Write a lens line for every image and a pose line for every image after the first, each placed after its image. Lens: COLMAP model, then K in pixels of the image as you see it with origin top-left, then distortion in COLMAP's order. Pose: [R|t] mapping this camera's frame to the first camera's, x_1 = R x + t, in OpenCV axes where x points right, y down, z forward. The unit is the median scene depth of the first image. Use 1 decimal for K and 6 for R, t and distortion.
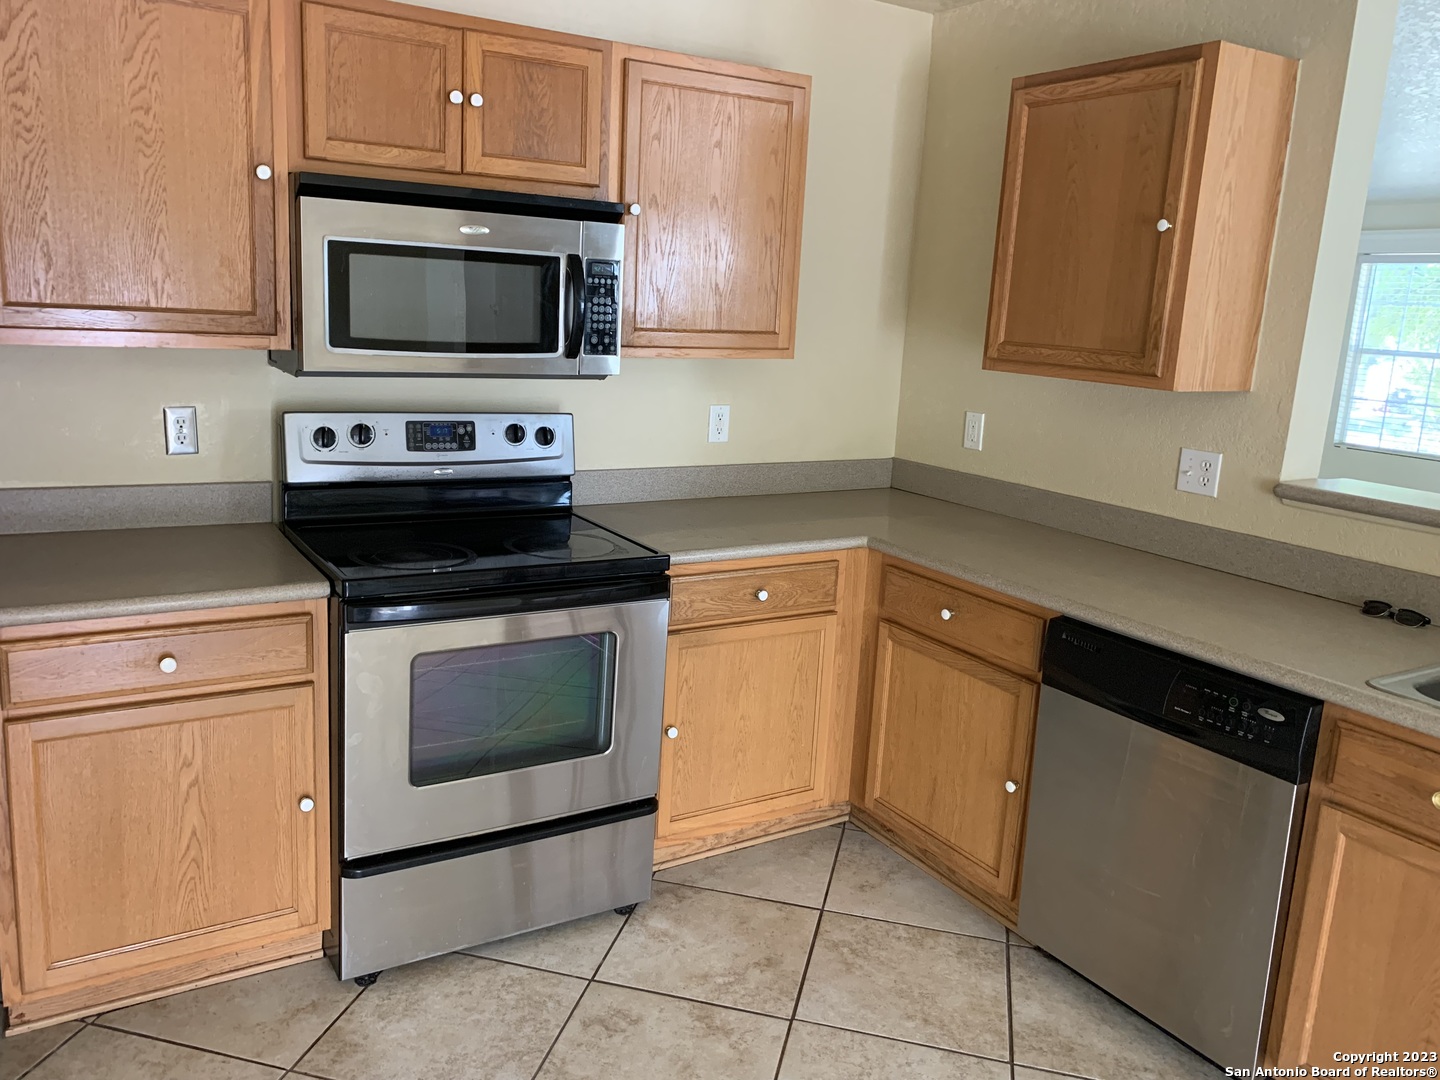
lens RADIAL K [[1117.0, 0, 716.5], [0, 1117.0, 522.2], [0, 0, 1]] dist [0.011926, -0.004873]
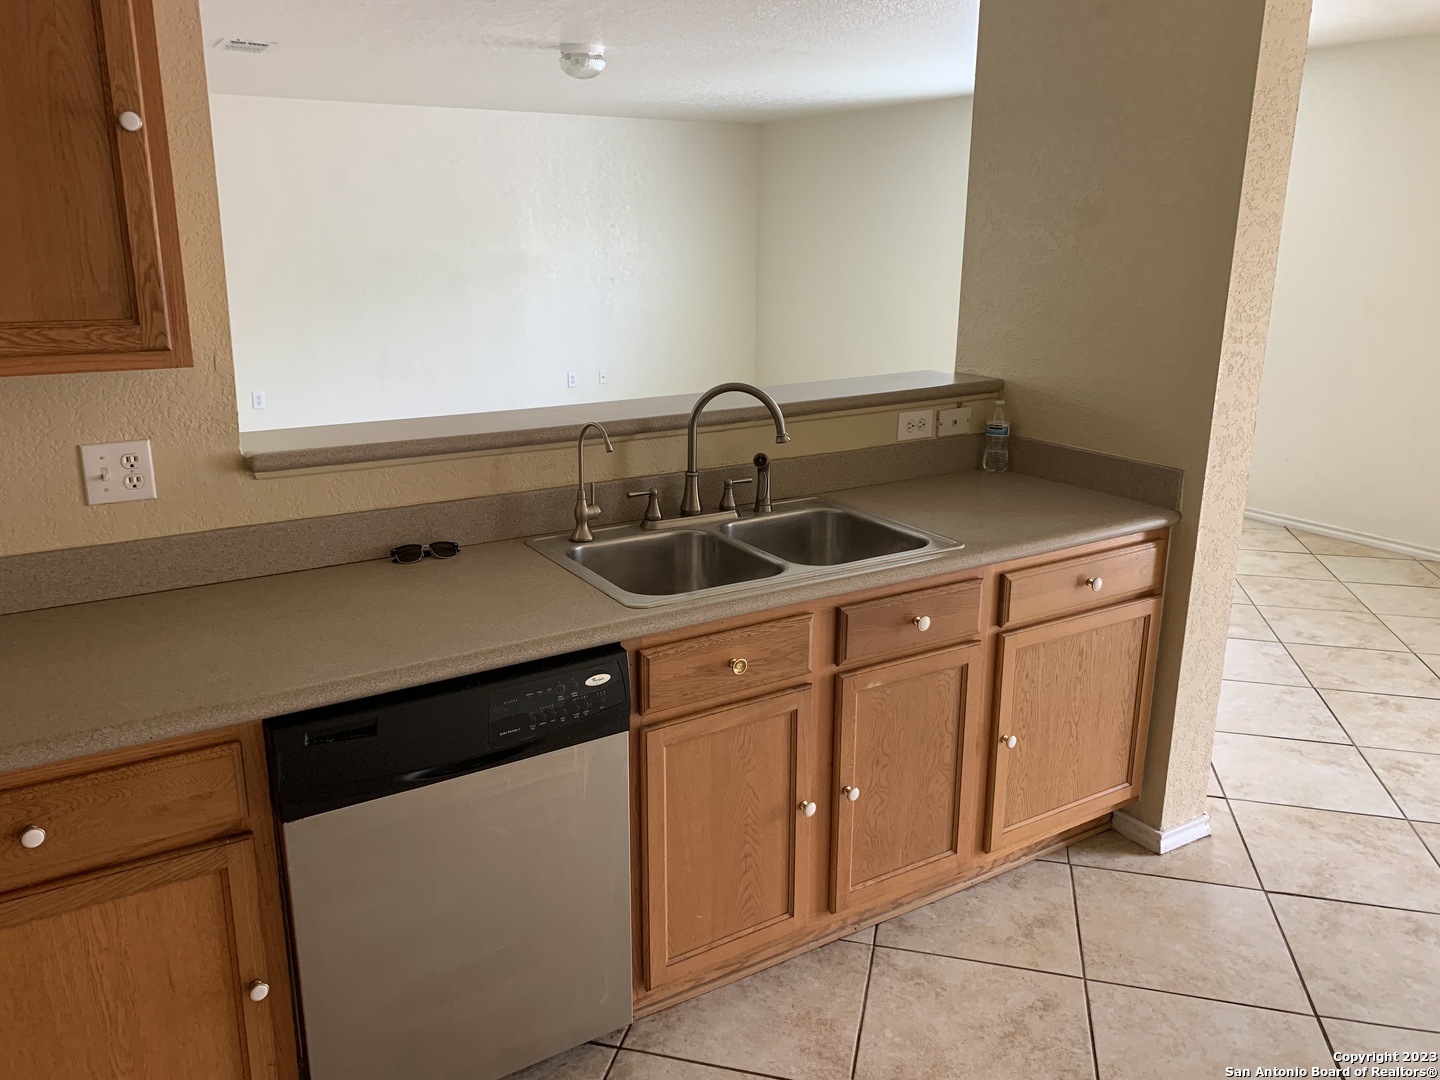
lens RADIAL K [[1117.0, 0, 716.5], [0, 1117.0, 522.2], [0, 0, 1]] dist [0.011926, -0.004873]
pose [[-0.004913, -0.306169, 0.951965, -0.284725], [0.193818, 0.933632, 0.301273, -0.170079], [-0.981025, 0.185988, 0.054754, 0.643288]]
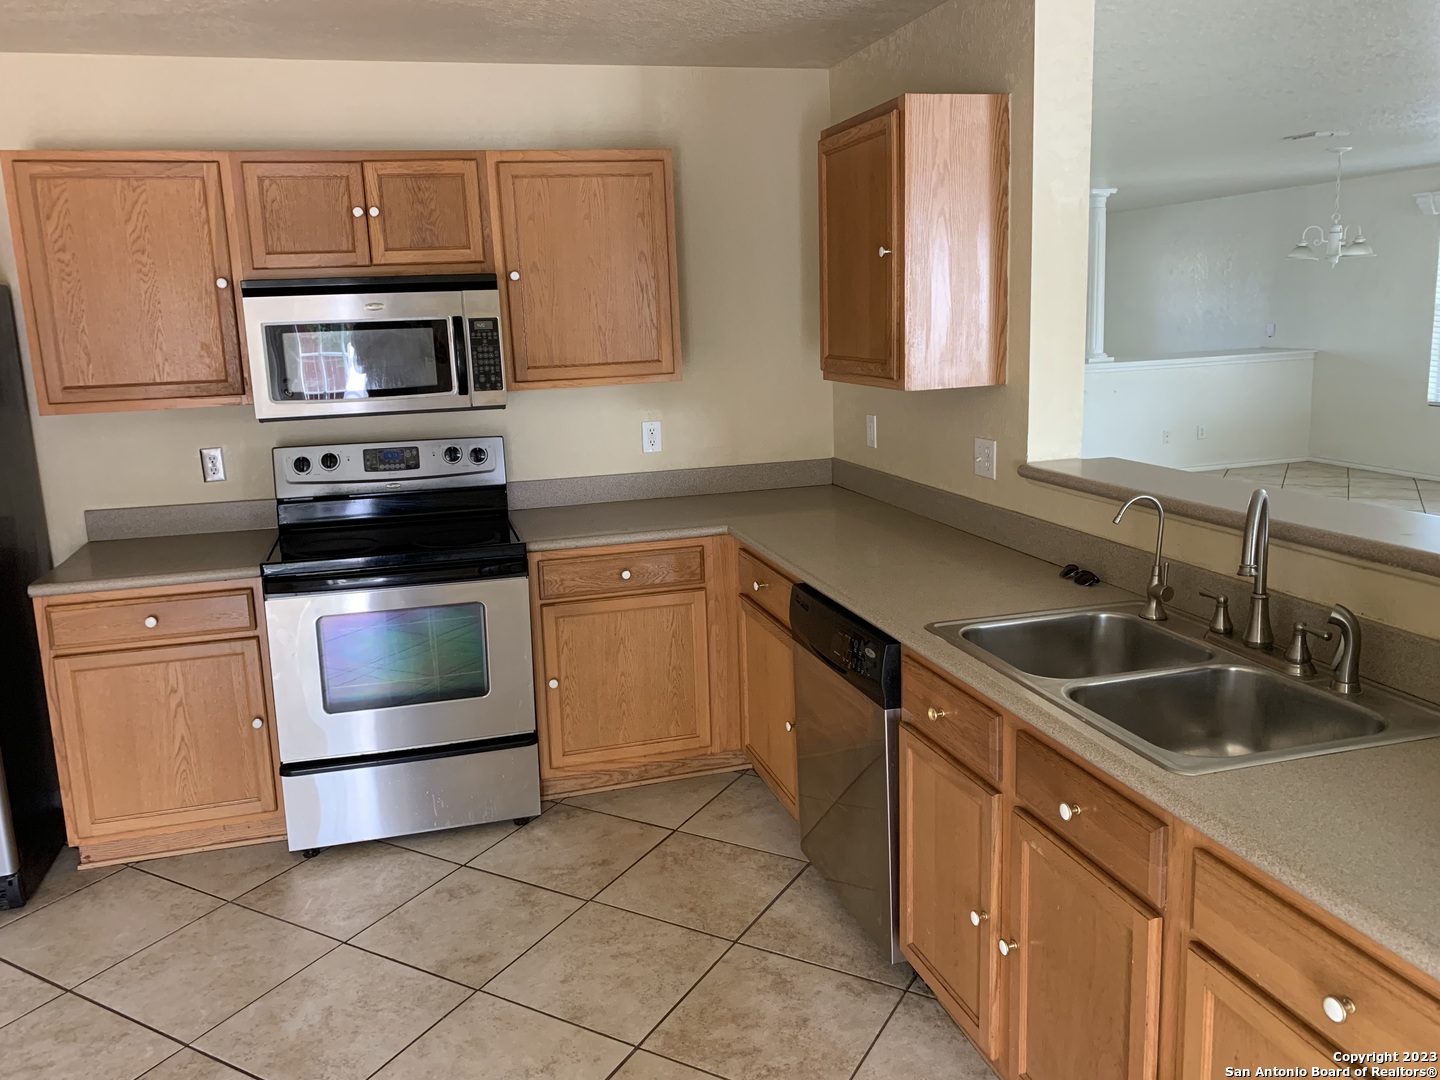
lens RADIAL K [[1117.0, 0, 716.5], [0, 1117.0, 522.2], [0, 0, 1]] dist [0.011926, -0.004873]
pose [[0.956728, -0.033605, -0.289035, 0.538736], [0.029965, 0.999406, -0.017009, 0.034130], [0.289435, 0.007612, 0.957167, -0.170683]]
